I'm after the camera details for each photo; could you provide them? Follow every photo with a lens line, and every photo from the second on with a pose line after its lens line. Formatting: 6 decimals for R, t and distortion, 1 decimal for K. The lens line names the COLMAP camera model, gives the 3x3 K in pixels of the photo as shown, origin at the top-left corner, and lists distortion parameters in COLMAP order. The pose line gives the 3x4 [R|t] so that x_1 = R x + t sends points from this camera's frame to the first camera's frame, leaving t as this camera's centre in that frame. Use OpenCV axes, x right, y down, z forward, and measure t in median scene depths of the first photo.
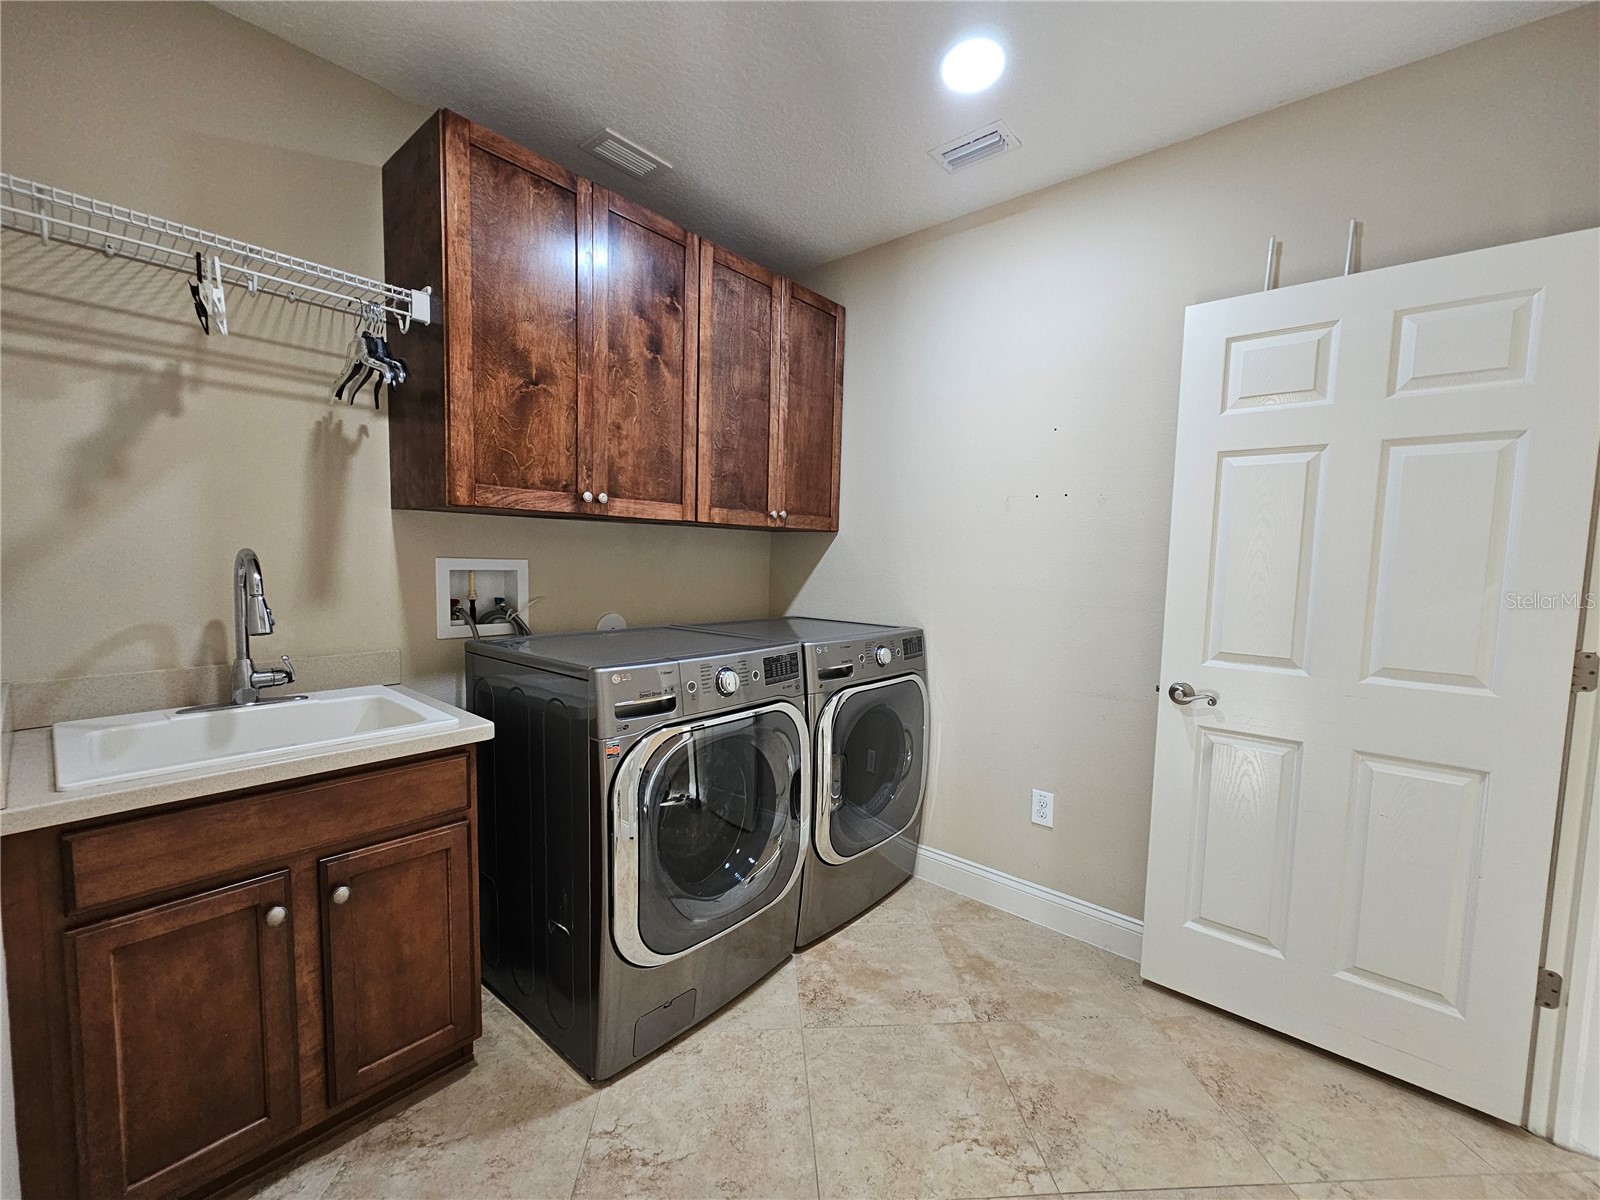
lens RADIAL K [[653.8, 0, 808.5], [0, 653.8, 605.8], [0, 0, 1]] dist [0.003211, -0.000216]
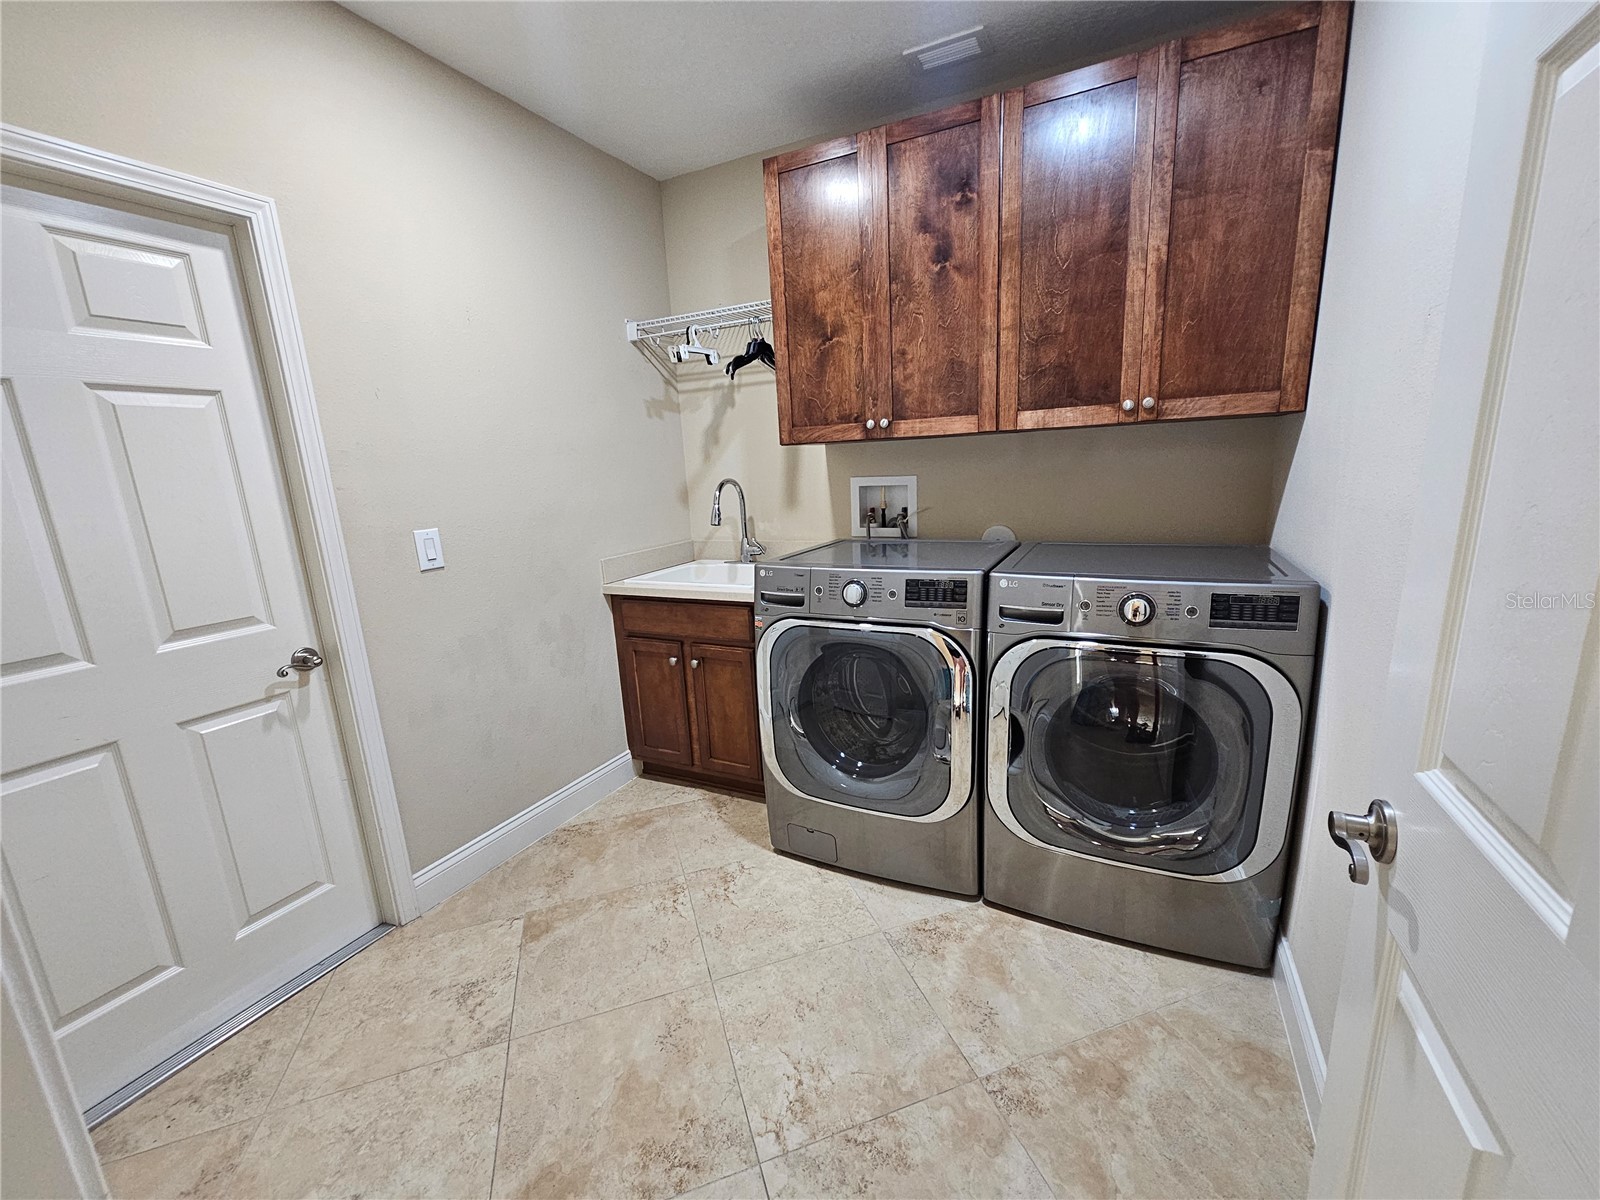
lens RADIAL K [[653.8, 0, 805.1], [0, 653.8, 604.2], [0, 0, 1]] dist [0.003211, -0.000216]
pose [[0.242979, 0.172518, -0.954567, 0.789203], [-0.020002, 0.984740, 0.172879, -0.047108], [0.969825, -0.022913, 0.242722, 0.575968]]
